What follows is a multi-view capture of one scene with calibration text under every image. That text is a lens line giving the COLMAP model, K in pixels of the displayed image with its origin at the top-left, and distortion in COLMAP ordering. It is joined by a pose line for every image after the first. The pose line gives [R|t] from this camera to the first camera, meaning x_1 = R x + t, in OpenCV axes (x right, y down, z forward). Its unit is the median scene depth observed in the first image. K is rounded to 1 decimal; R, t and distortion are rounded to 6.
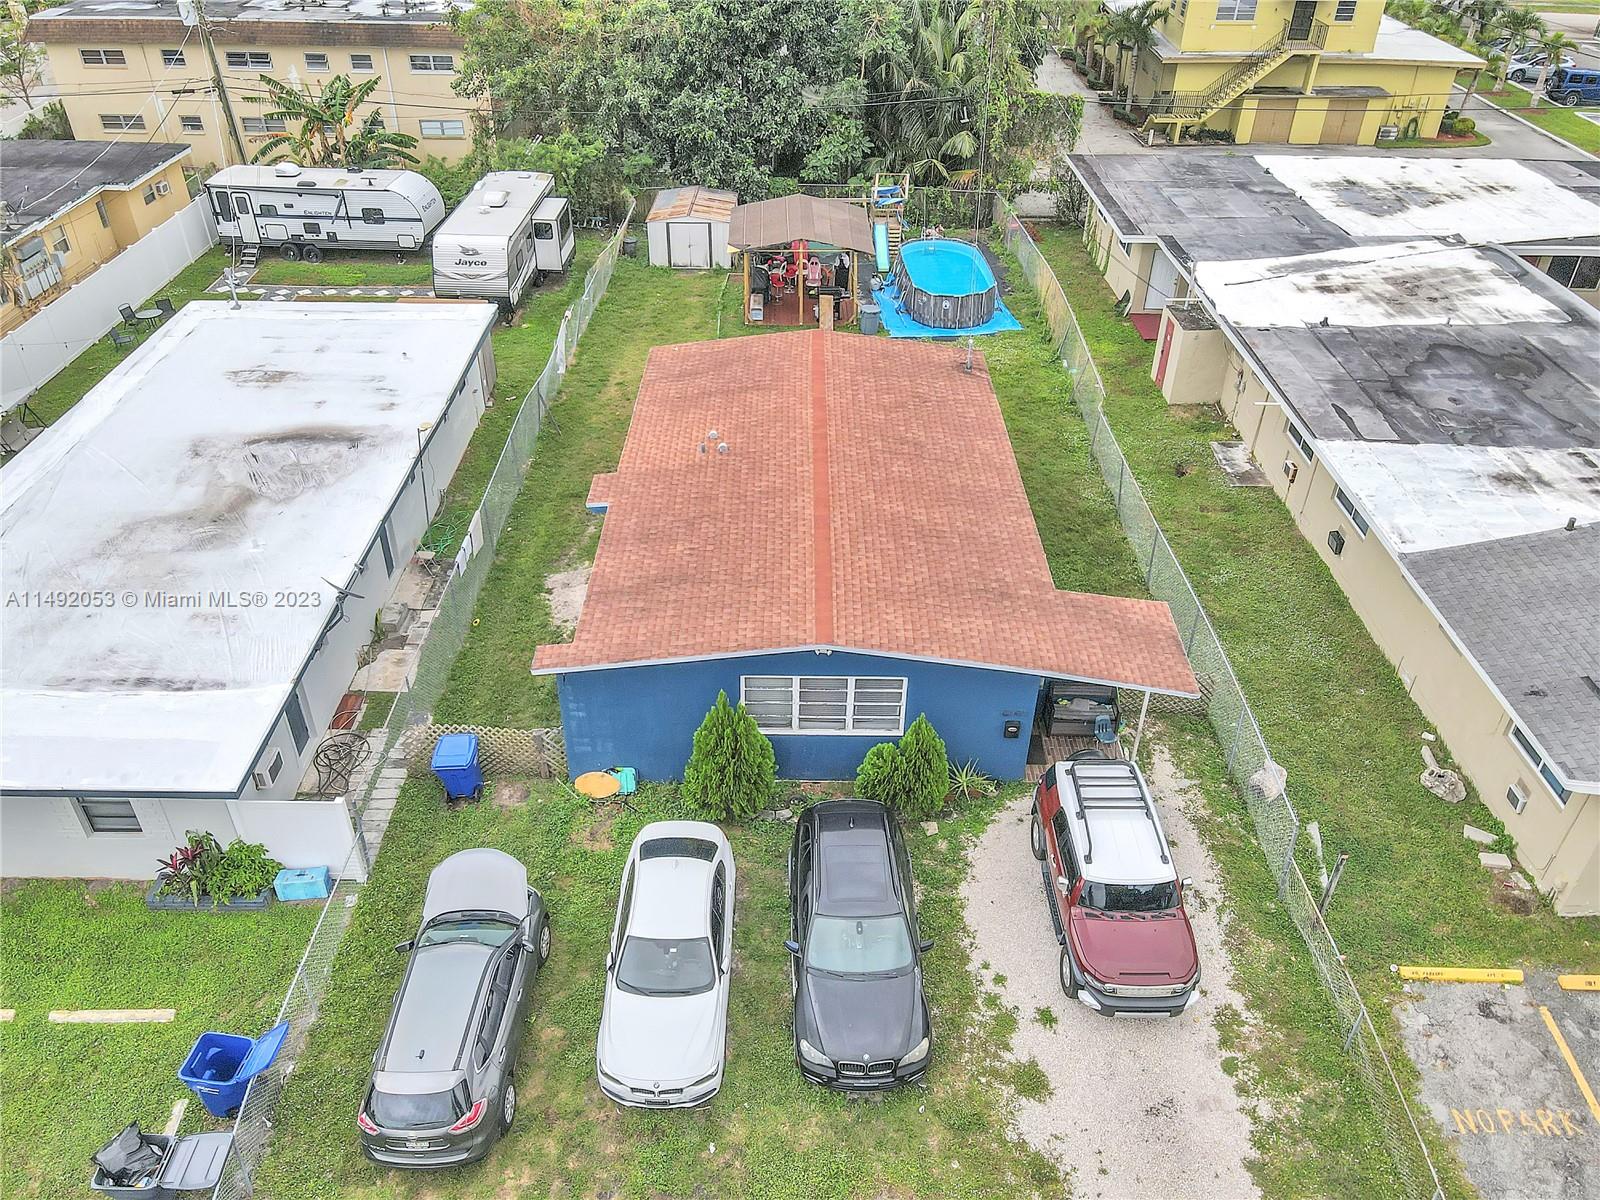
lens RADIAL K [[1180.7, 0, 789.9], [0, 1180.7, 594.0], [0, 0, 1]] dist [0.003174, 0.023498]
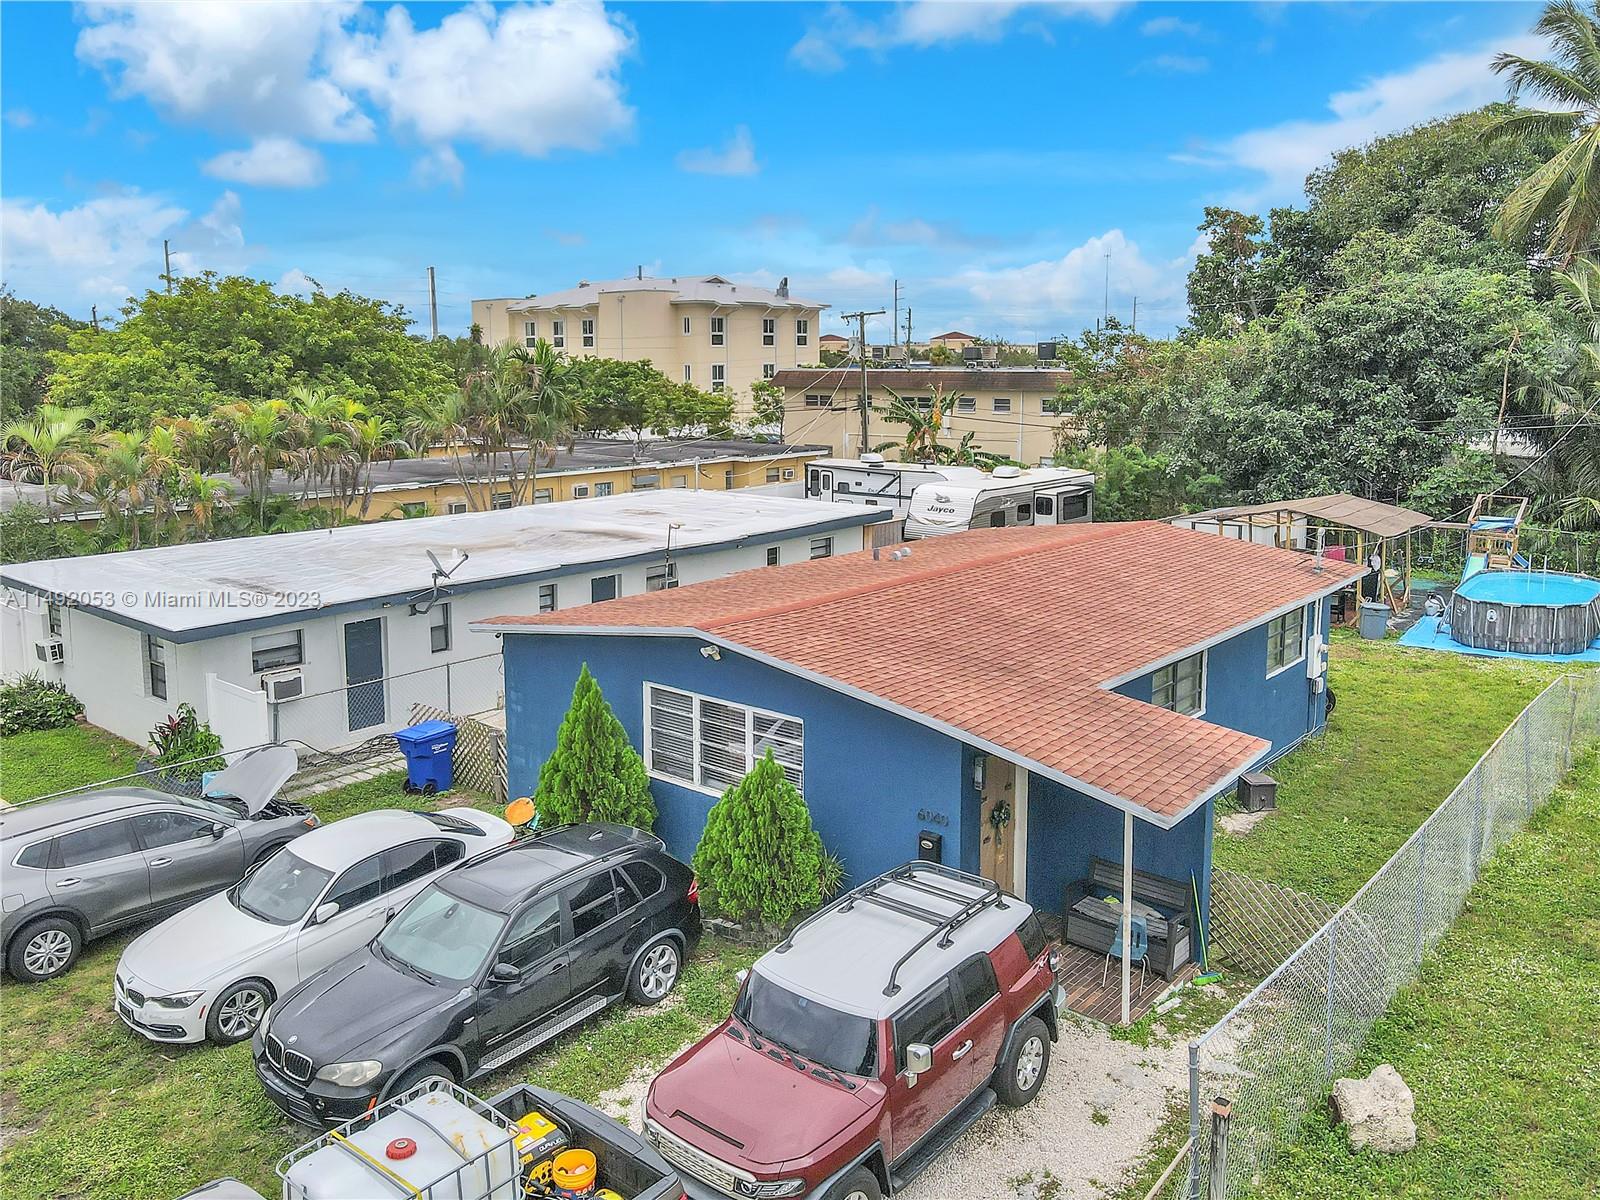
lens RADIAL K [[1239.3, 0, 793.0], [0, 1239.3, 513.1], [0, 0, 1]] dist [-0.003213, 0.027635]
pose [[0.761957, 0.066954, -0.644157, 0.454495], [-0.362112, 0.868678, -0.338042, 0.174121], [0.536932, 0.490831, 0.686141, 0.342239]]
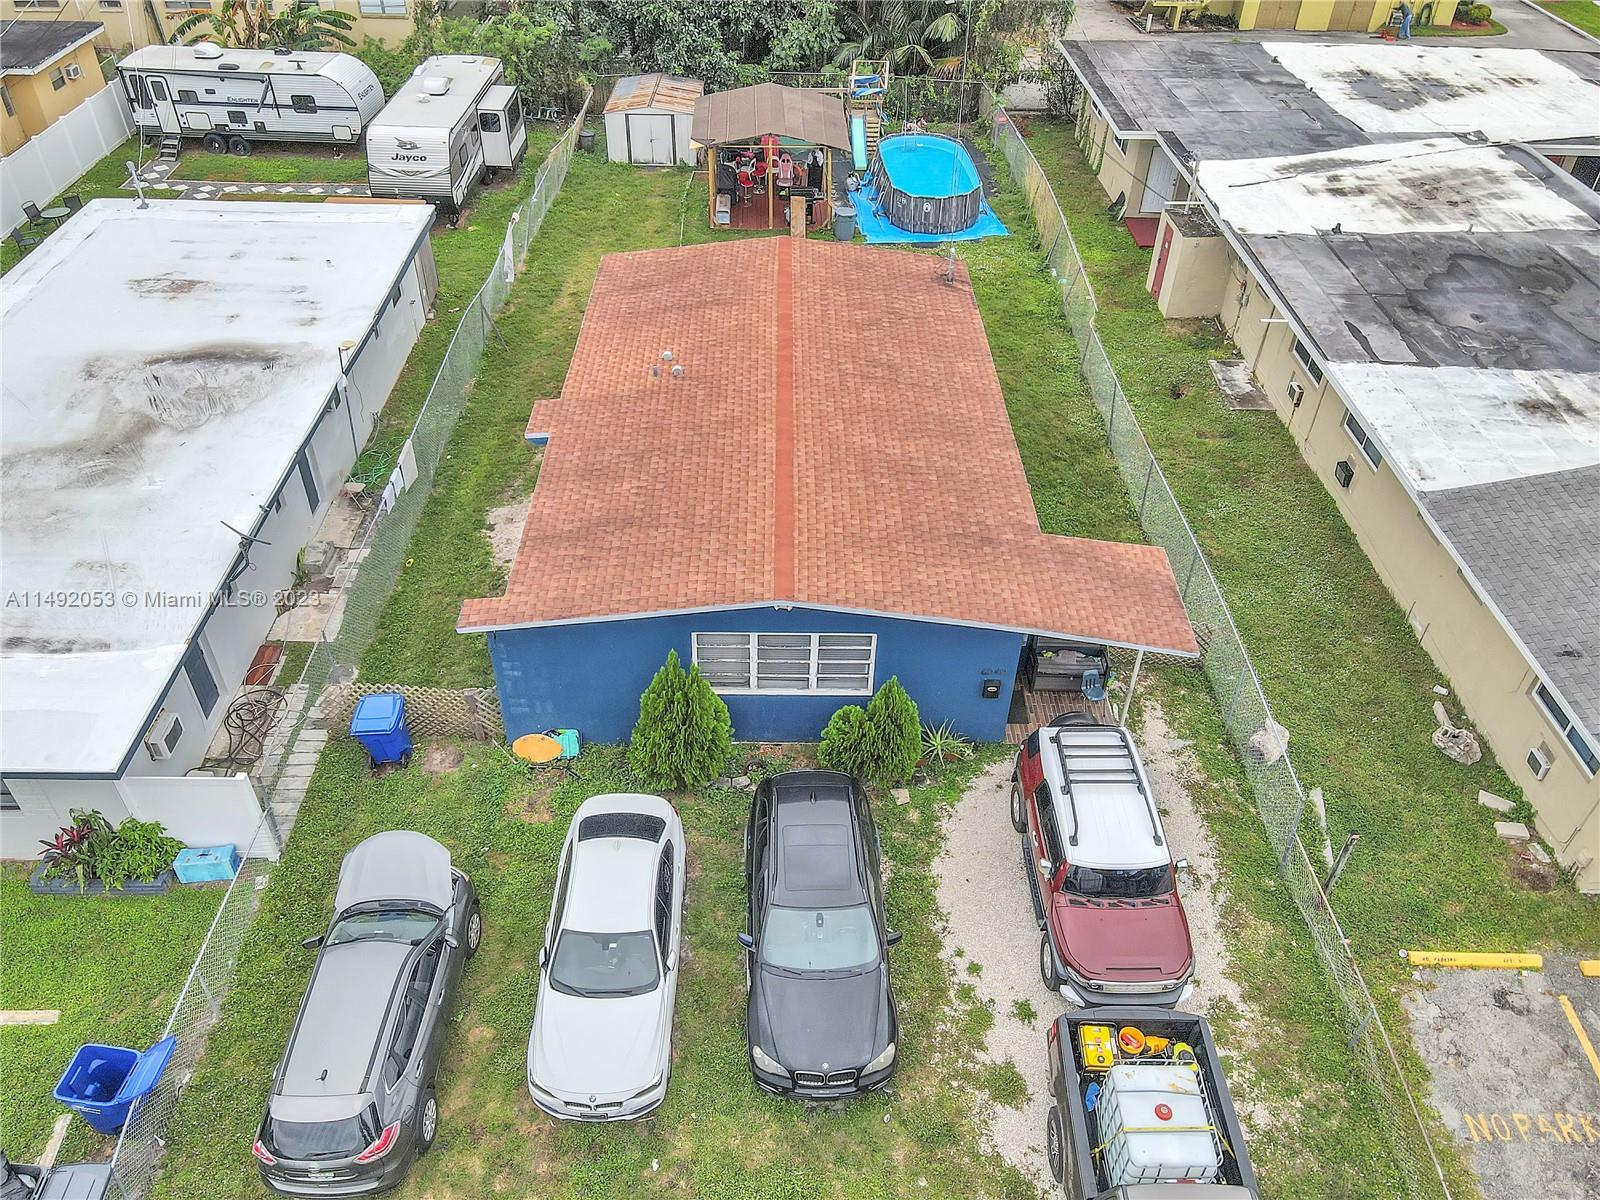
lens RADIAL K [[1180.7, 0, 790.3], [0, 1180.7, 594.4], [0, 0, 1]] dist [0.003174, 0.023498]
pose [[0.999871, -0.001018, 0.016038, 0.015198], [-0.000273, 0.996769, 0.080318, -0.025810], [-0.016068, -0.080312, 0.996640, 0.083898]]
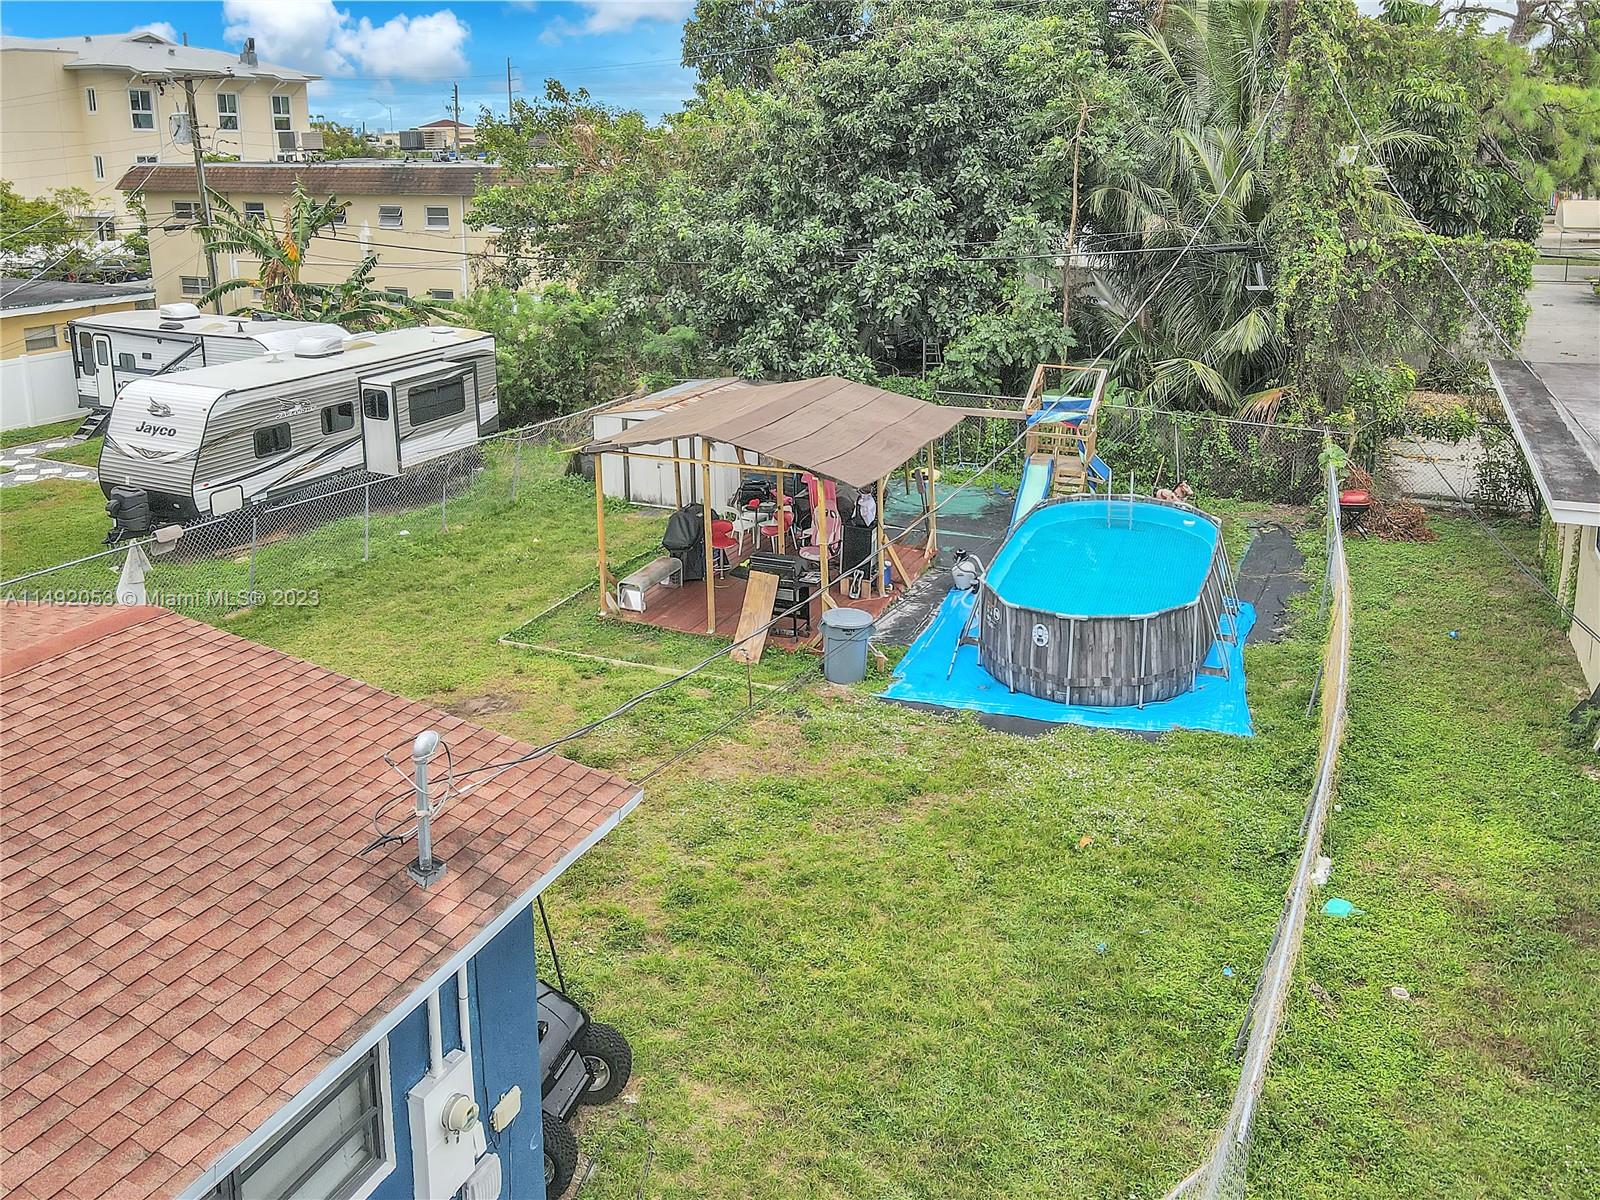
lens RADIAL K [[1267.7, 0, 785.8], [0, 1267.7, 368.7], [0, 0, 1]] dist [0.002353, 0.016612]
pose [[0.906073, 0.055717, -0.419437, 0.352513], [-0.226389, 0.901304, -0.369321, -0.235916], [0.357462, 0.429588, 0.829262, 0.917784]]
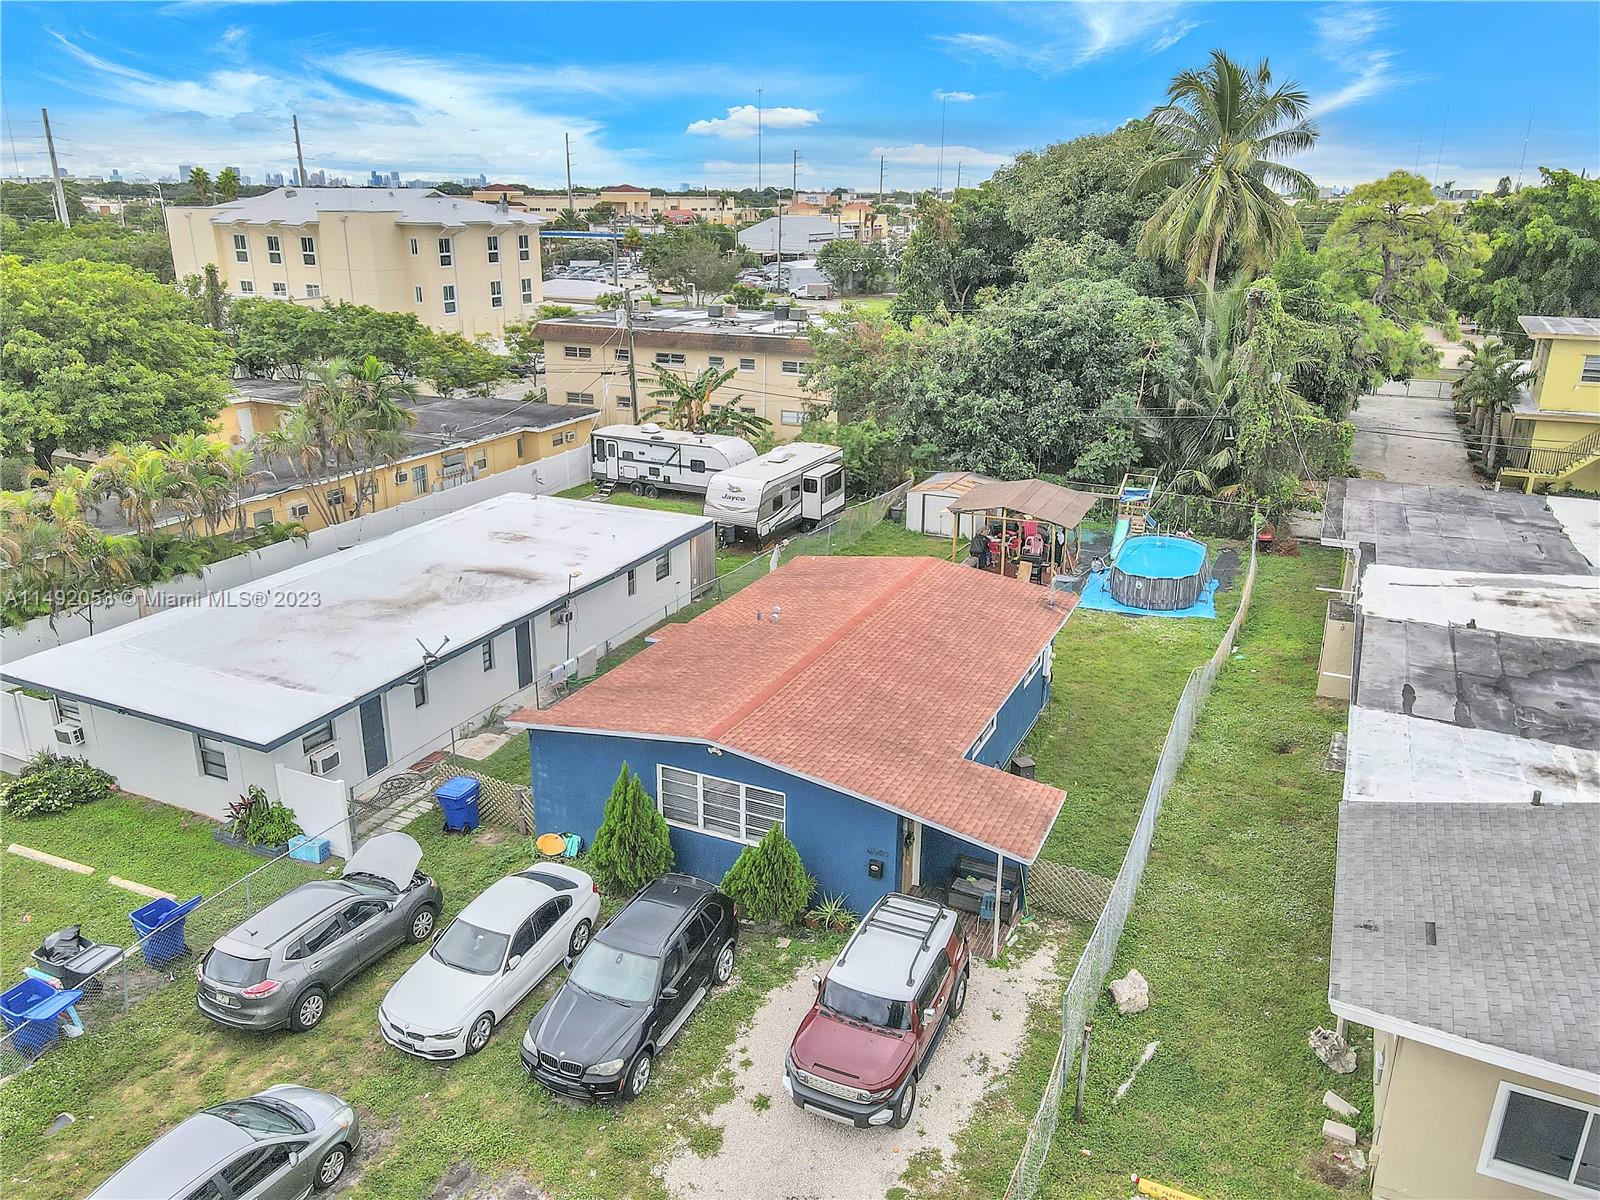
lens RADIAL K [[1180.7, 0, 786.2], [0, 1180.7, 590.7], [0, 0, 1]] dist [0.003174, 0.023498]
pose [[0.906047, 0.131186, -0.402329, 0.420835], [-0.240920, 0.941527, -0.235552, 0.123075], [0.347902, 0.310350, 0.884673, -0.036325]]
